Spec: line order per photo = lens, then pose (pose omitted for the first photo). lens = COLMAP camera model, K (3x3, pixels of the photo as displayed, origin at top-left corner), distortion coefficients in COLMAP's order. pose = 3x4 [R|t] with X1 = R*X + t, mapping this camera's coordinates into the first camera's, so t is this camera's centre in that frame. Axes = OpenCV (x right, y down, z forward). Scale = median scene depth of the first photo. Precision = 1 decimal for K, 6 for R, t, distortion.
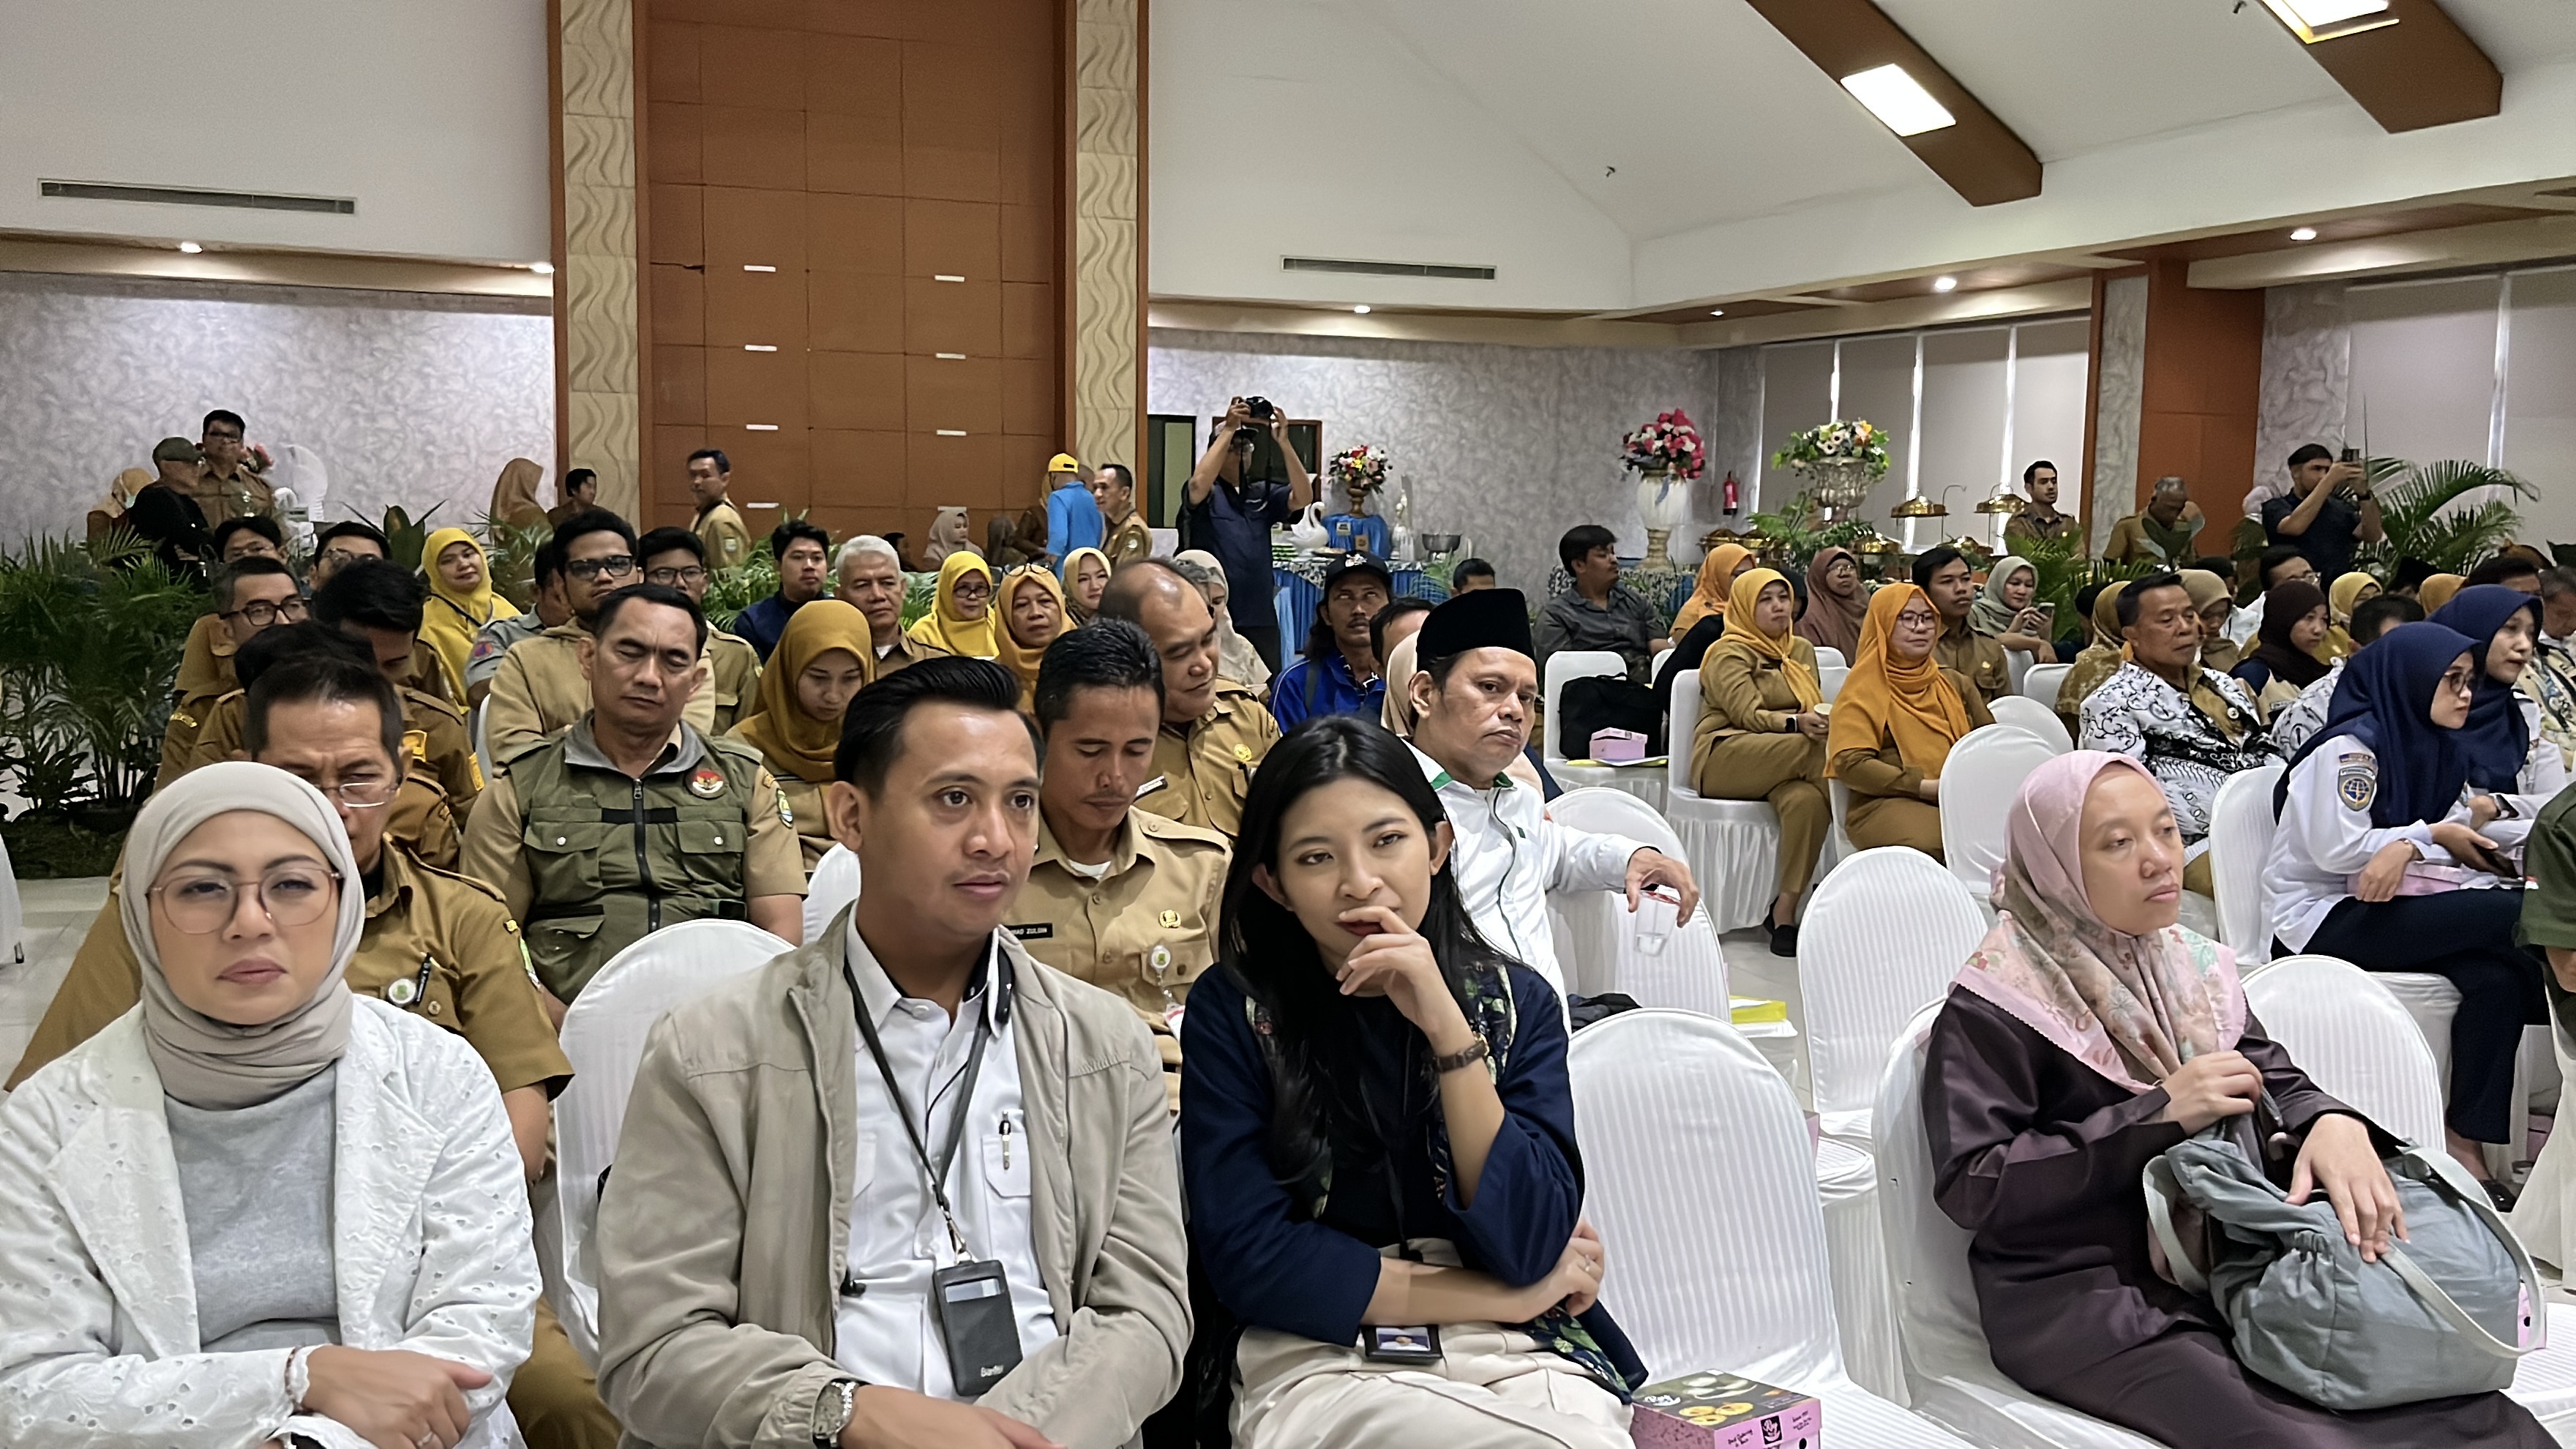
lens RADIAL K [[2246.5, 0, 1322.5], [0, 2246.5, 763.5], [0, 0, 1]] dist [0.038993, -0.041857]
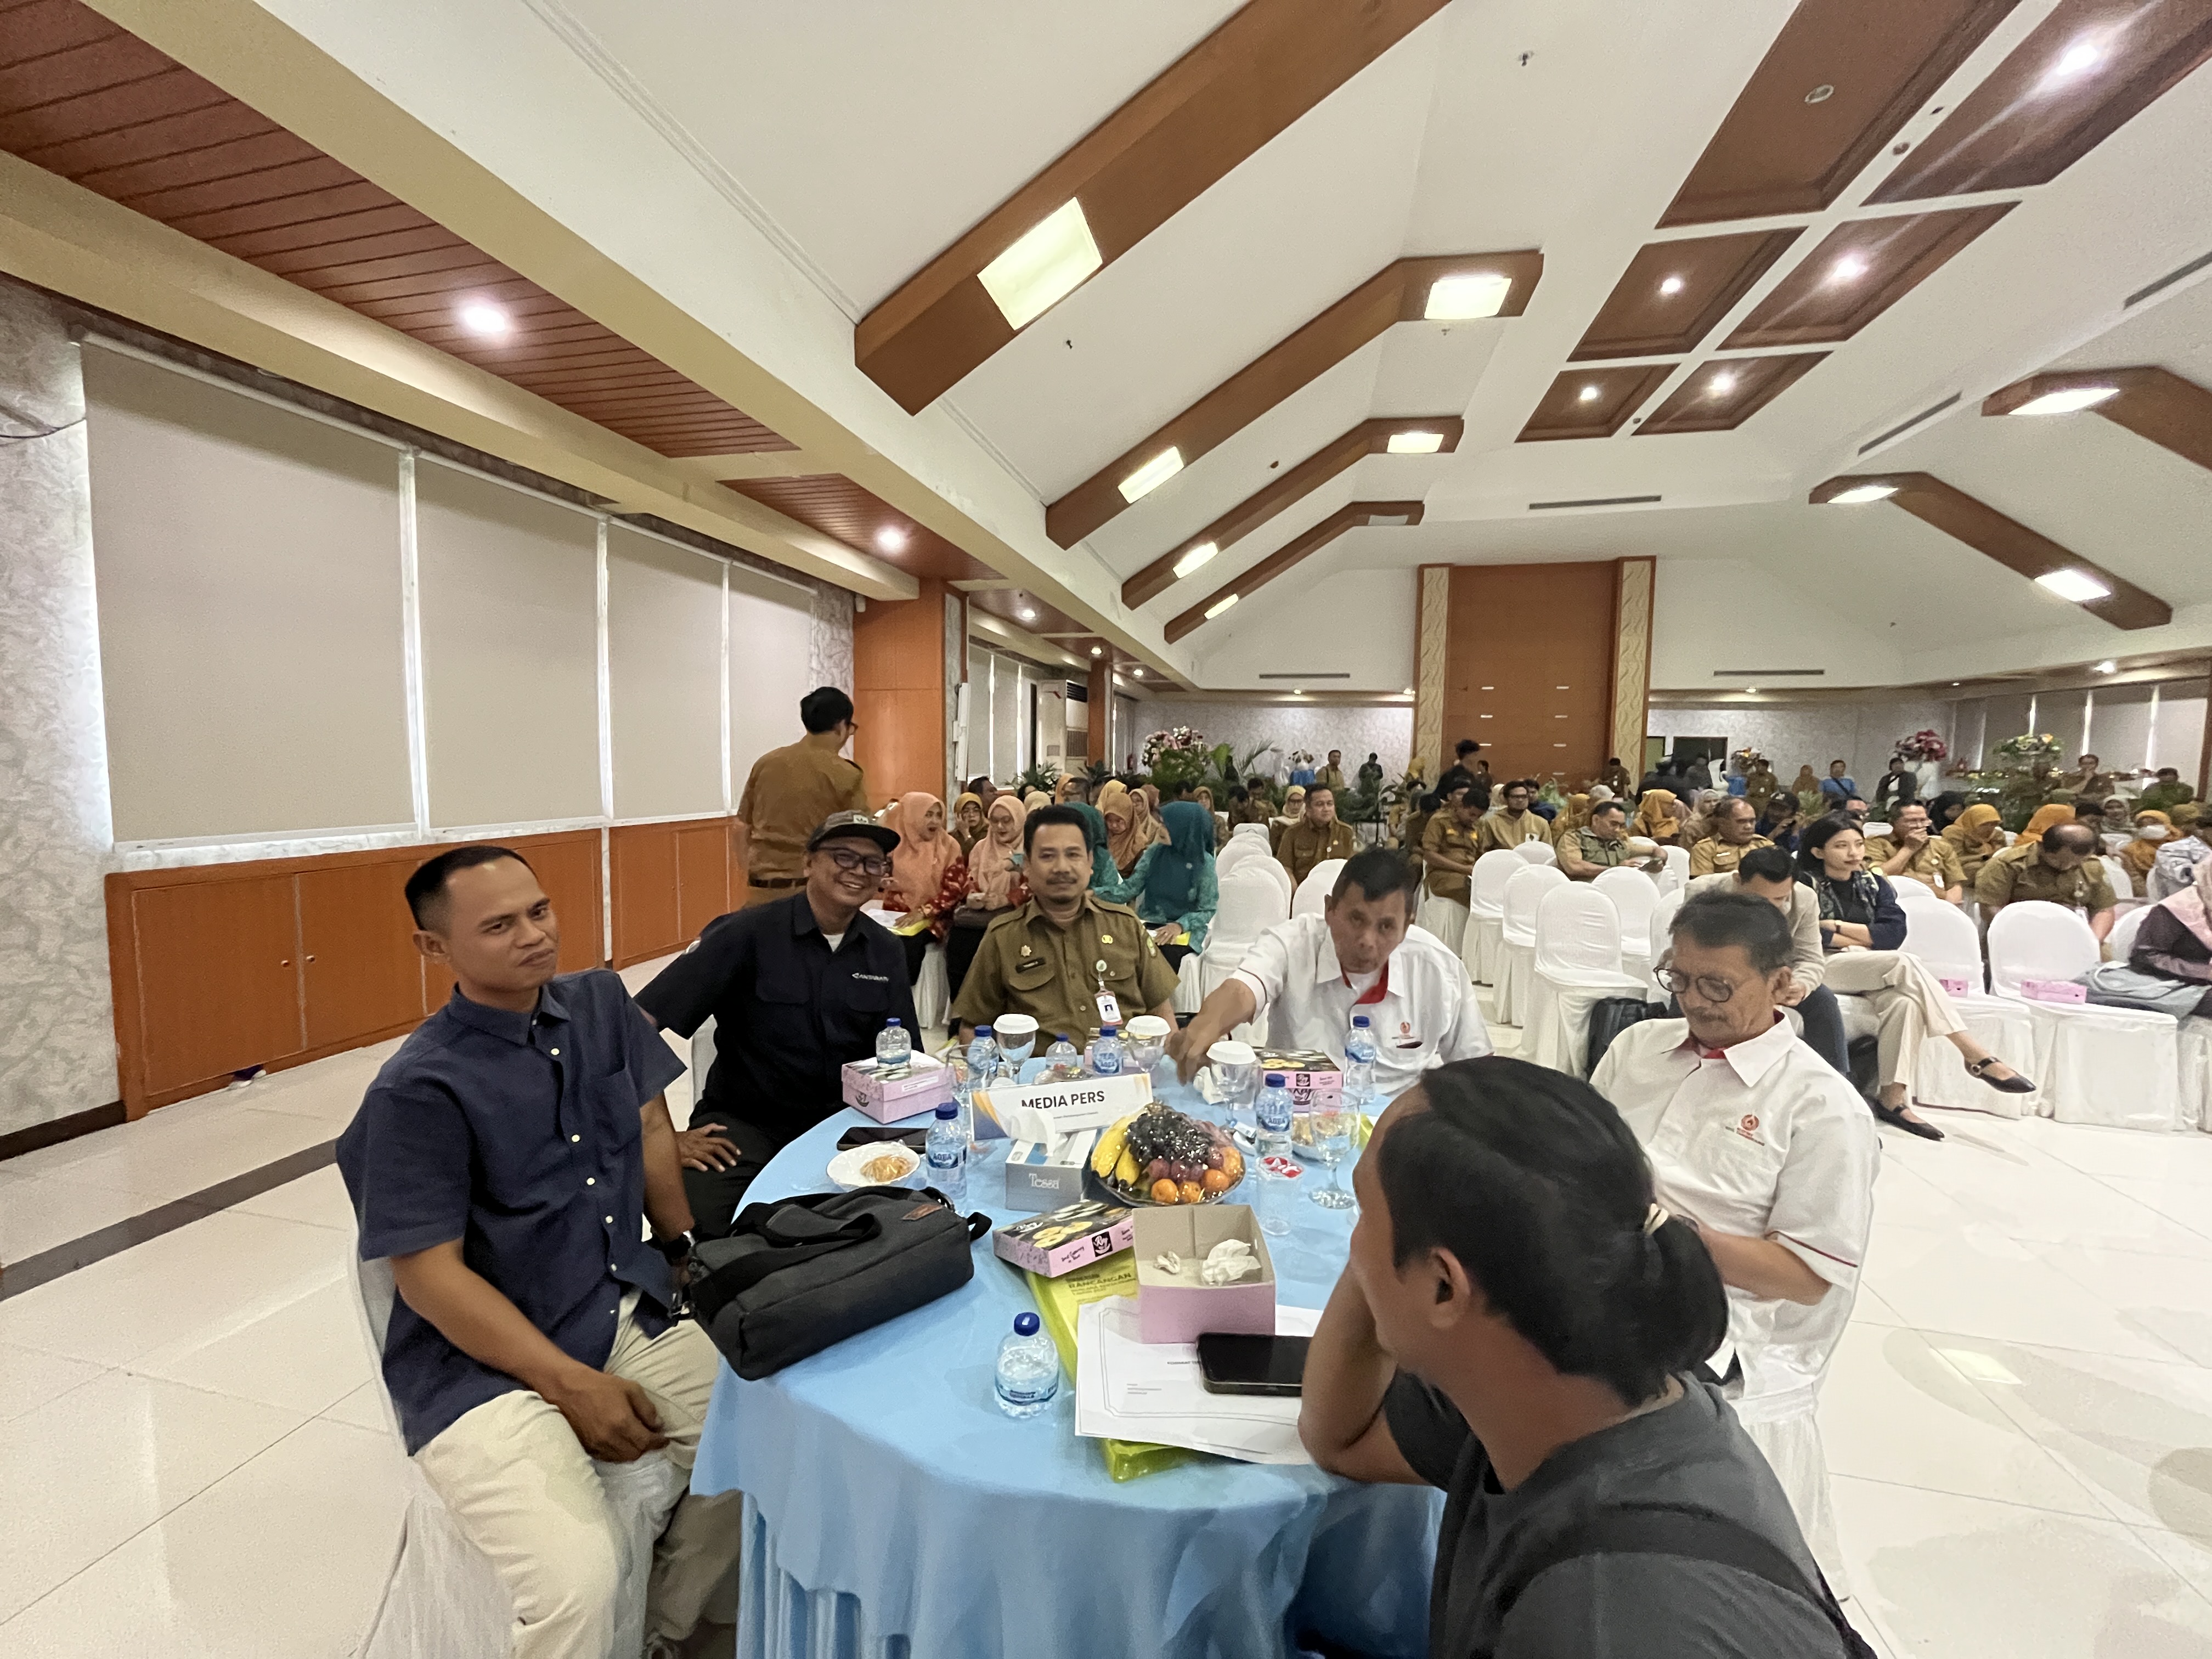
lens RADIAL K [[890.7, 0, 1091.9], [0, 890.7, 826.2], [0, 0, 1]] dist [-0.007591, -0.000023]
pose [[0.825308, 0.035987, -0.563535, -0.027254], [-0.066217, 0.997250, -0.033293, 0.019042], [0.560787, 0.064793, 0.825421, -0.163950]]
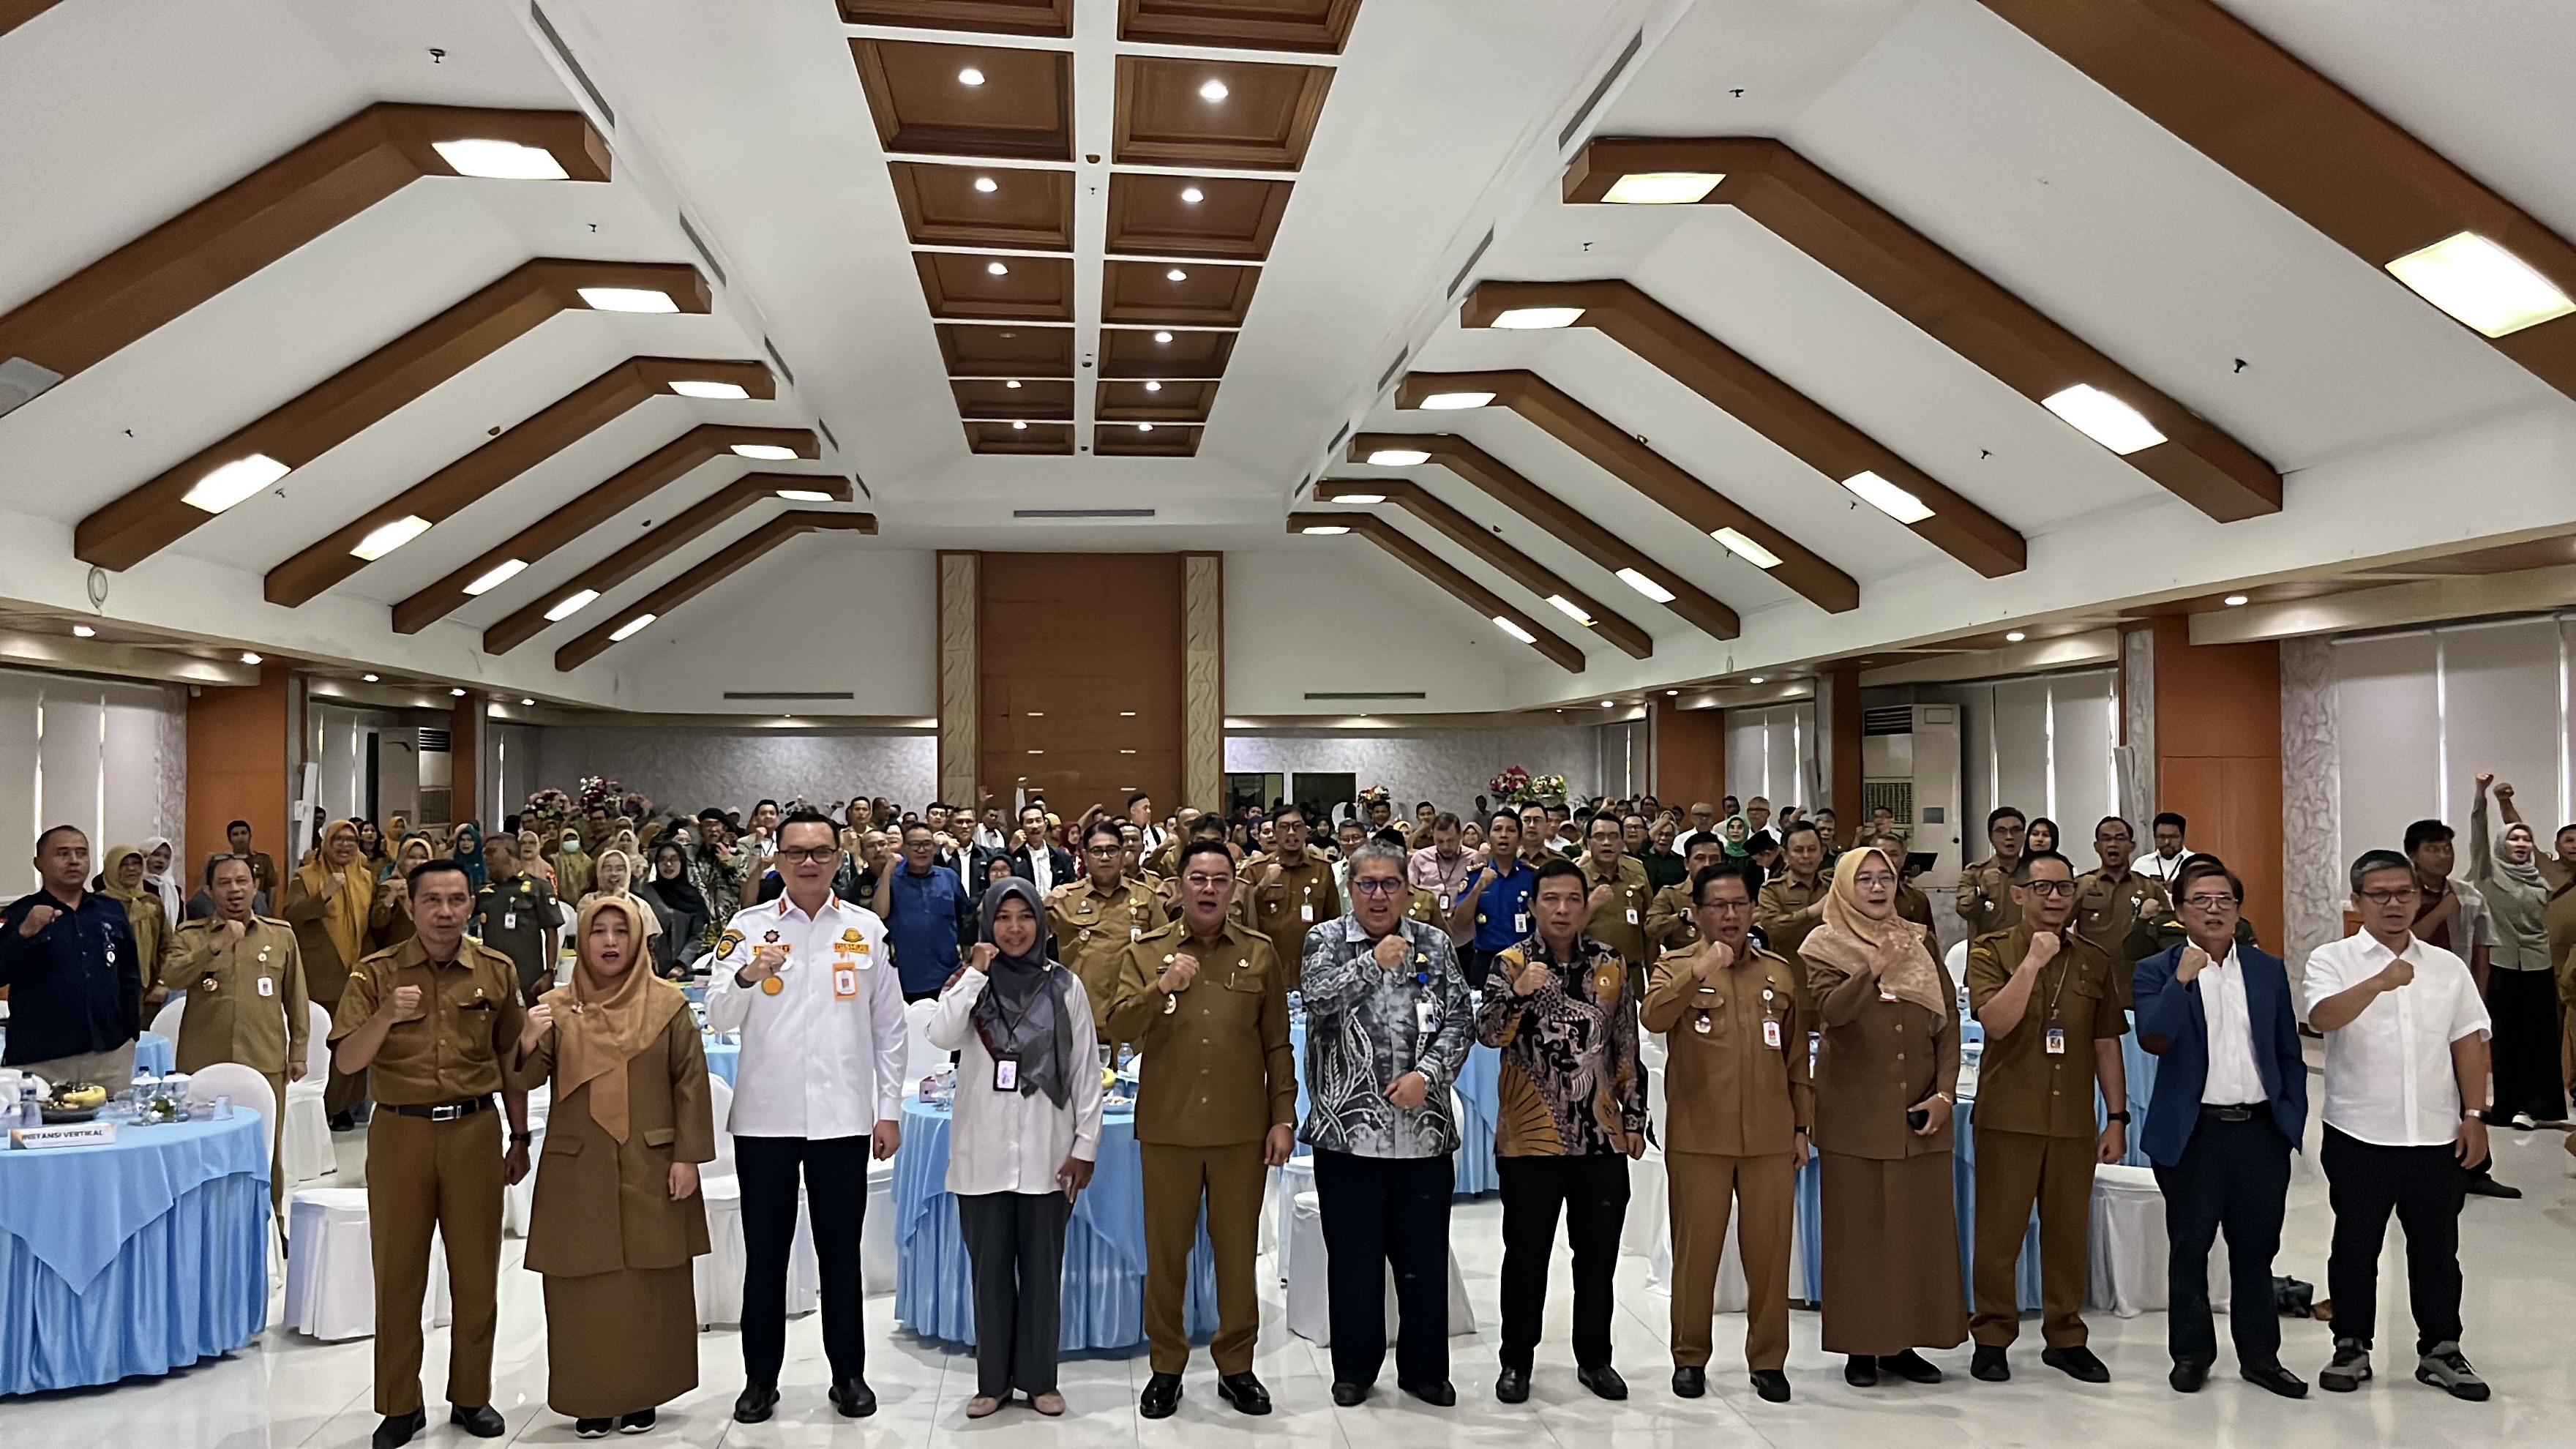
lens RADIAL K [[2246.5, 0, 1307.3], [0, 2246.5, 725.9], [0, 0, 1]] dist [0.038993, -0.041857]
pose [[0.965243, -0.029046, -0.259734, 0.510823], [-0.009725, 0.989125, -0.146755, 0.088807], [0.261172, 0.144180, 0.954464, -0.873855]]
